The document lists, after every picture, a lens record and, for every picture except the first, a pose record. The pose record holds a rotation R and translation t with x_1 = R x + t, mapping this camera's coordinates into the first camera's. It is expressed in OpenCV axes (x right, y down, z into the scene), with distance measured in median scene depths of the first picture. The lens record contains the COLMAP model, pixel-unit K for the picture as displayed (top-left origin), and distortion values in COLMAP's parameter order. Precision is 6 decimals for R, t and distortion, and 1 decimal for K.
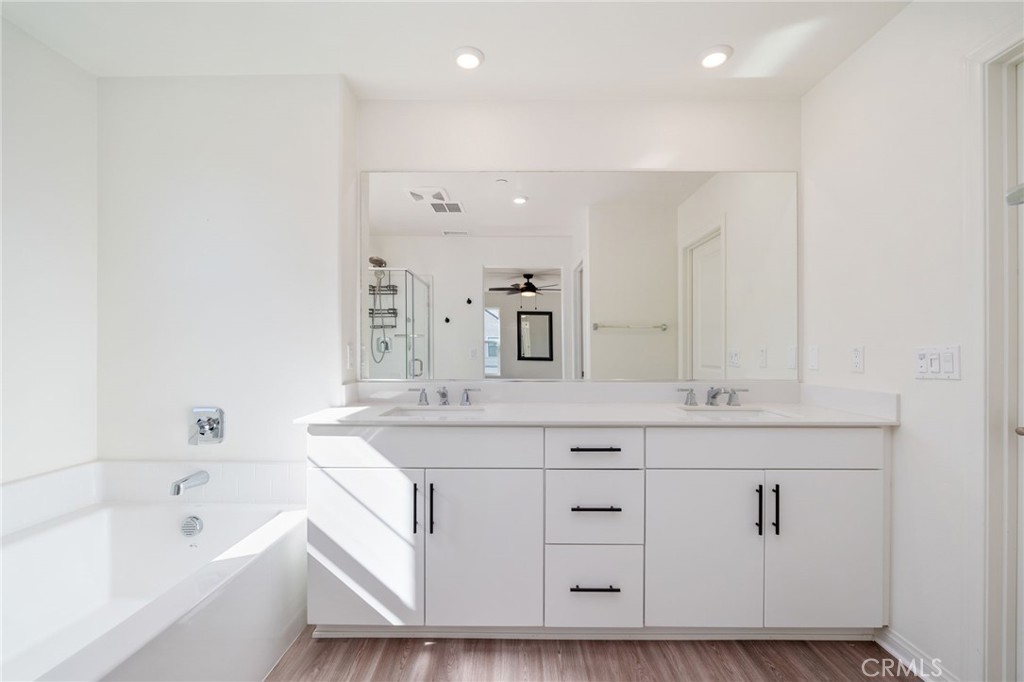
lens RADIAL K [[450.0, 0, 512.3], [0, 450.0, 347.1], [0, 0, 1]] dist [-0.008532, 0.001912]
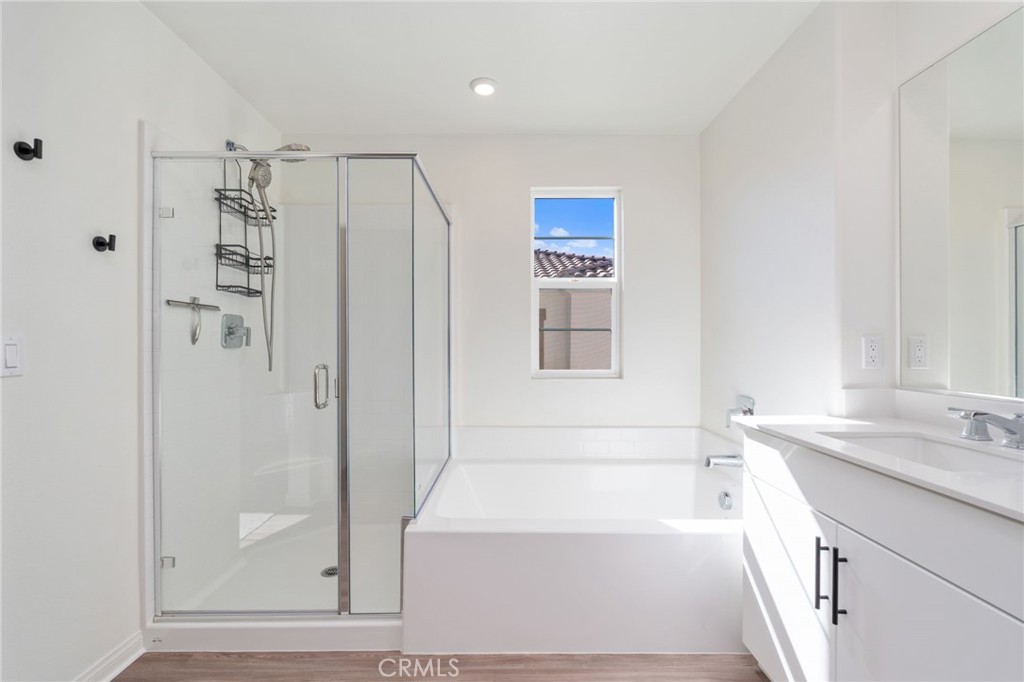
lens RADIAL K [[450.0, 0, 510.9], [0, 450.0, 342.4], [0, 0, 1]] dist [-0.008532, 0.001912]
pose [[-0.000231, -0.005252, -0.999986, 0.416221], [0.003916, 0.999979, -0.005253, 0.007931], [0.999992, -0.003917, -0.000211, 0.473839]]
